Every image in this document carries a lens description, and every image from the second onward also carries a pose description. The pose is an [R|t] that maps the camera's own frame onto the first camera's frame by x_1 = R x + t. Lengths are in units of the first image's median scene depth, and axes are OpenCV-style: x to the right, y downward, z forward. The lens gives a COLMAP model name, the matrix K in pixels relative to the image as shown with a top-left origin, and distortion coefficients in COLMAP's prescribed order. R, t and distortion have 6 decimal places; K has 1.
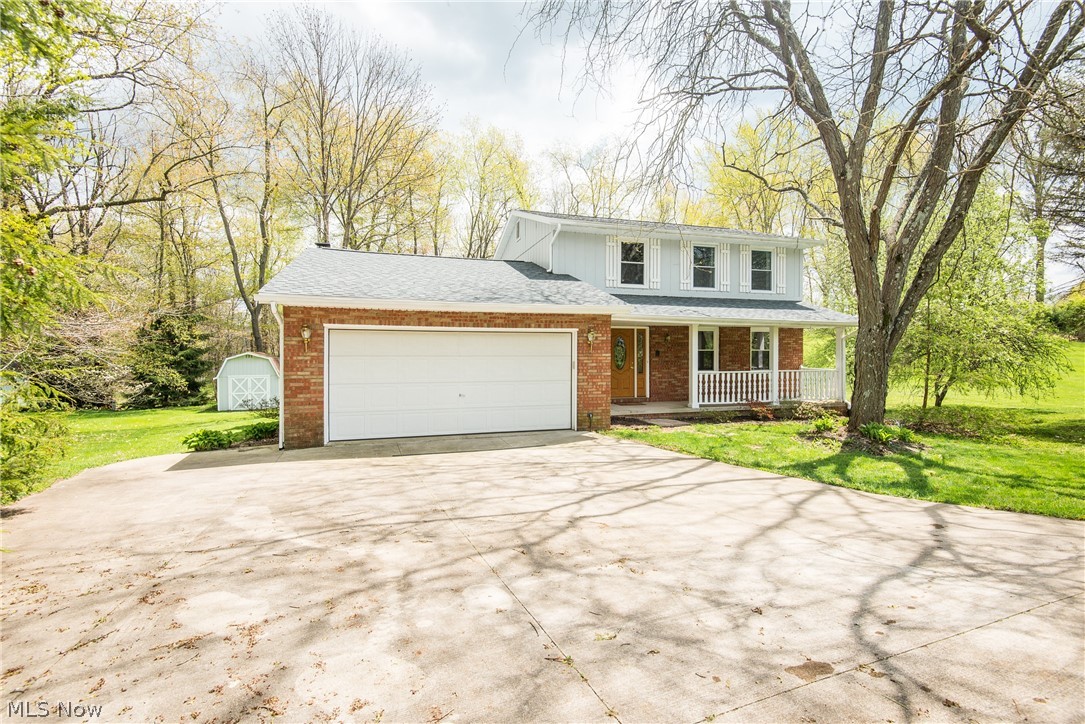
lens RADIAL K [[501.2, 0, 544.2], [0, 501.2, 359.4], [0, 0, 1]] dist [-0.002944, -0.003088]
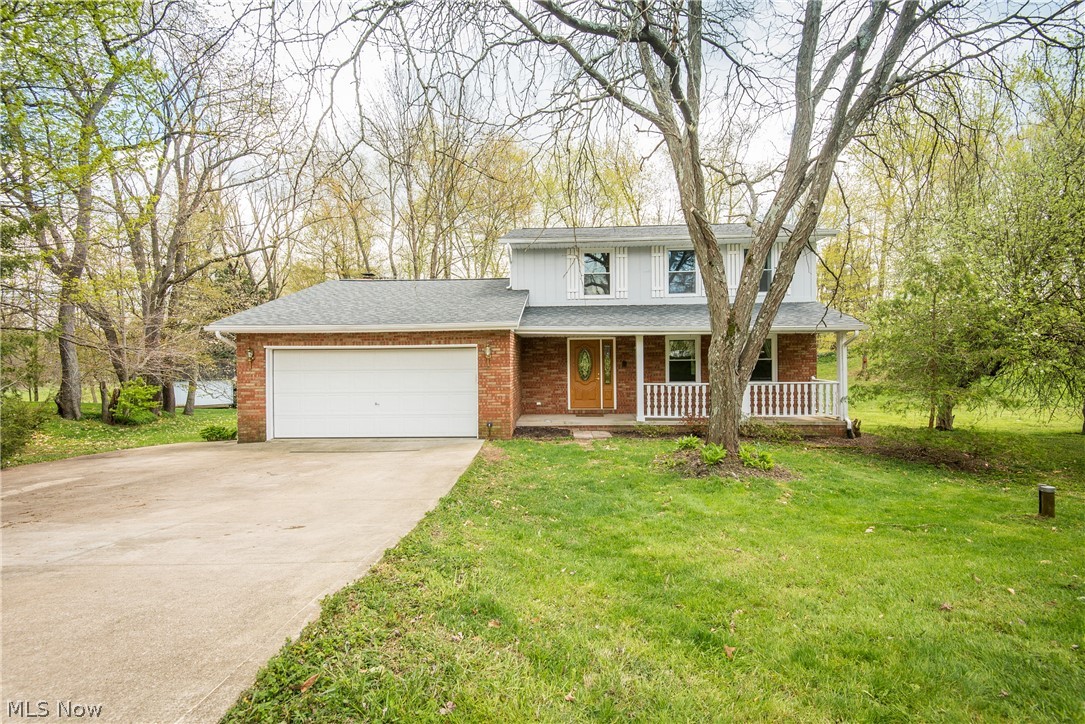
lens RADIAL K [[501.2, 0, 548.1], [0, 501.2, 366.3], [0, 0, 1]] dist [-0.002944, -0.003088]
pose [[0.935681, -0.007936, -0.352758, 0.525157], [0.007515, 0.999968, -0.002562, -0.008043], [0.352767, -0.000253, 0.935711, 0.043670]]
